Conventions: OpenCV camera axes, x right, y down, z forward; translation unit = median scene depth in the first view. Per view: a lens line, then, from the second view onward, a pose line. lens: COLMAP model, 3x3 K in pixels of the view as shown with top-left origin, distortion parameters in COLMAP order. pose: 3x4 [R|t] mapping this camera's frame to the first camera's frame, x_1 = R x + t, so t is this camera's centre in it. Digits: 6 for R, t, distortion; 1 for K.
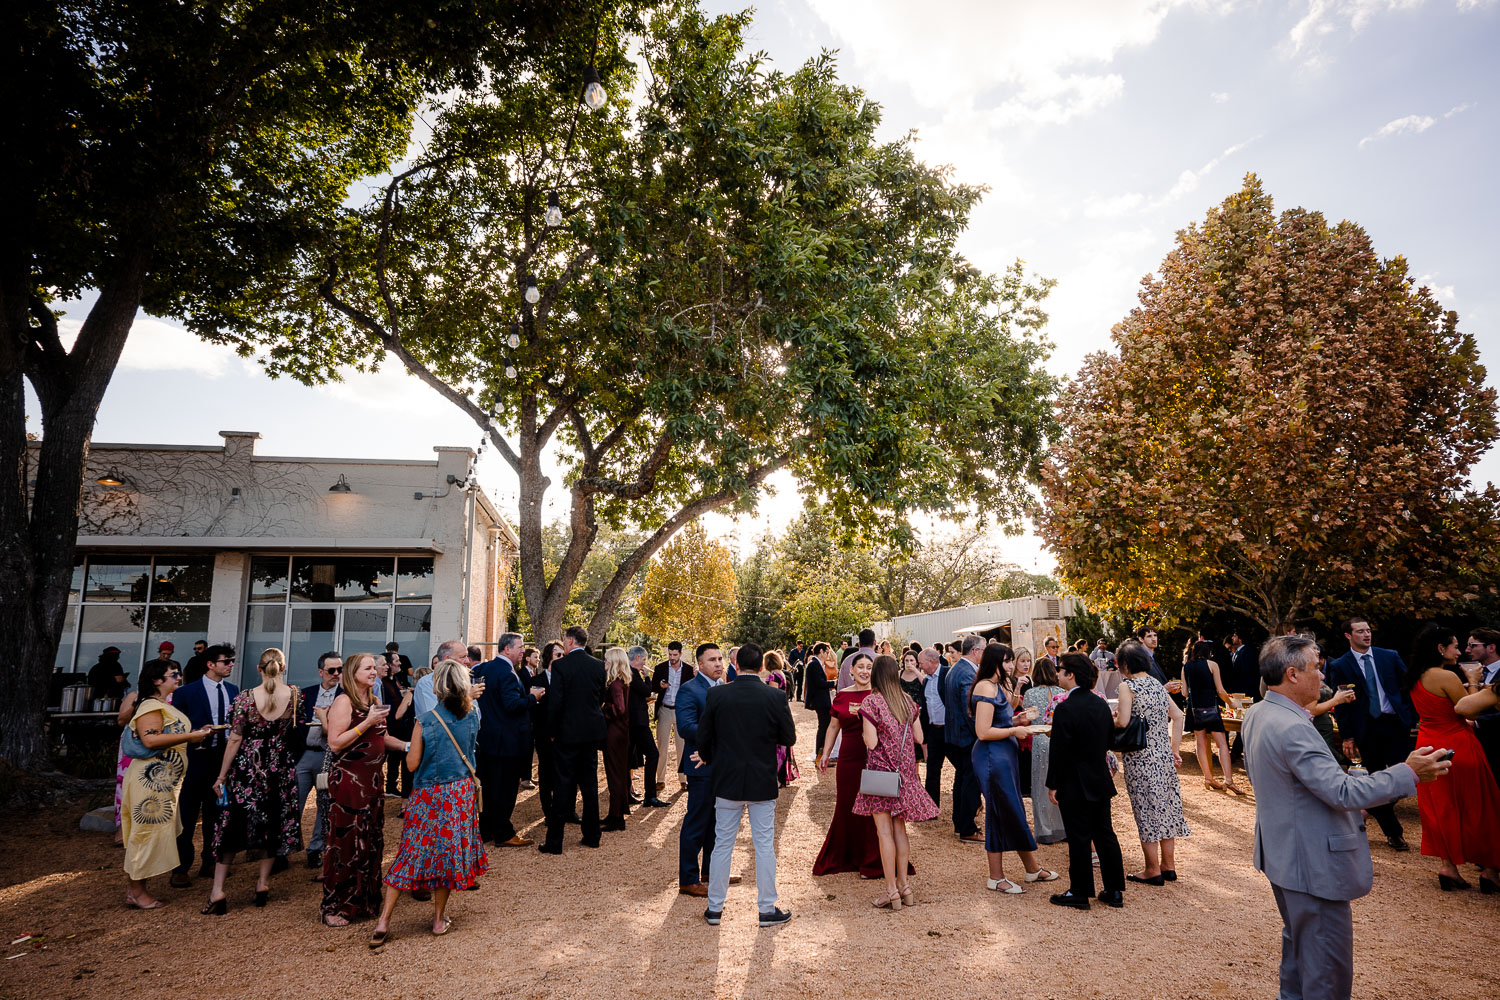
lens RADIAL K [[974.0, 0, 748.3], [0, 974.0, 459.9], [0, 0, 1]] dist [-0.002165, 0.047895]
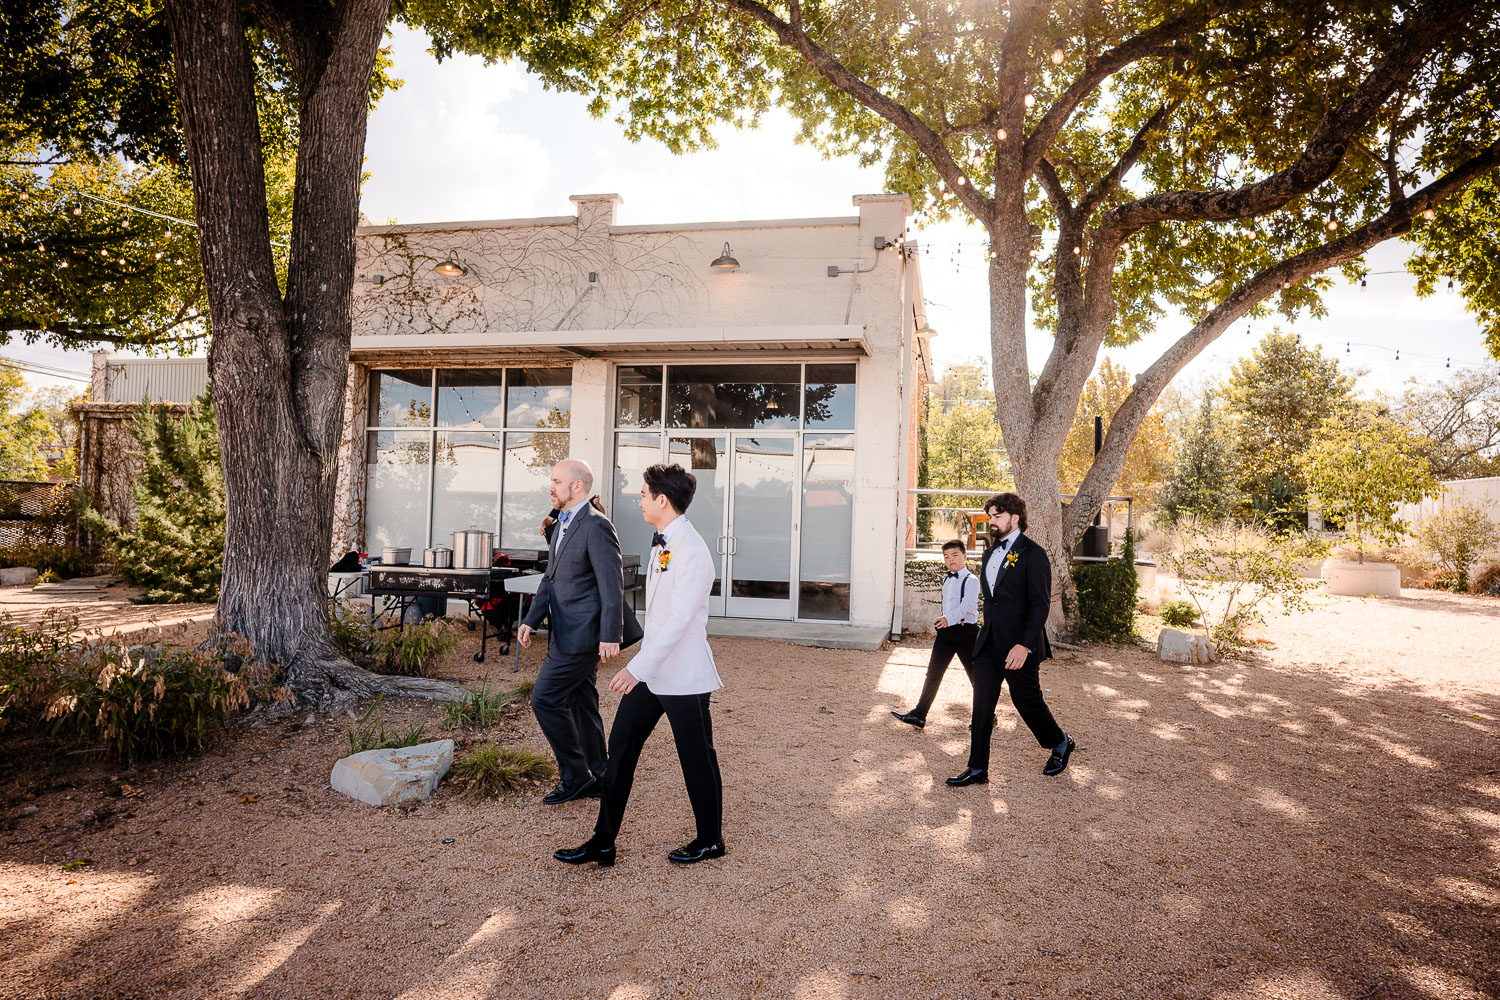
lens RADIAL K [[974.0, 0, 748.3], [0, 974.0, 459.9], [0, 0, 1]] dist [-0.002165, 0.047895]
pose [[0.936130, 0.006311, -0.351597, -0.150759], [0.040816, 0.991131, 0.126466, 0.075632], [0.349277, -0.132739, 0.927570, 0.328048]]
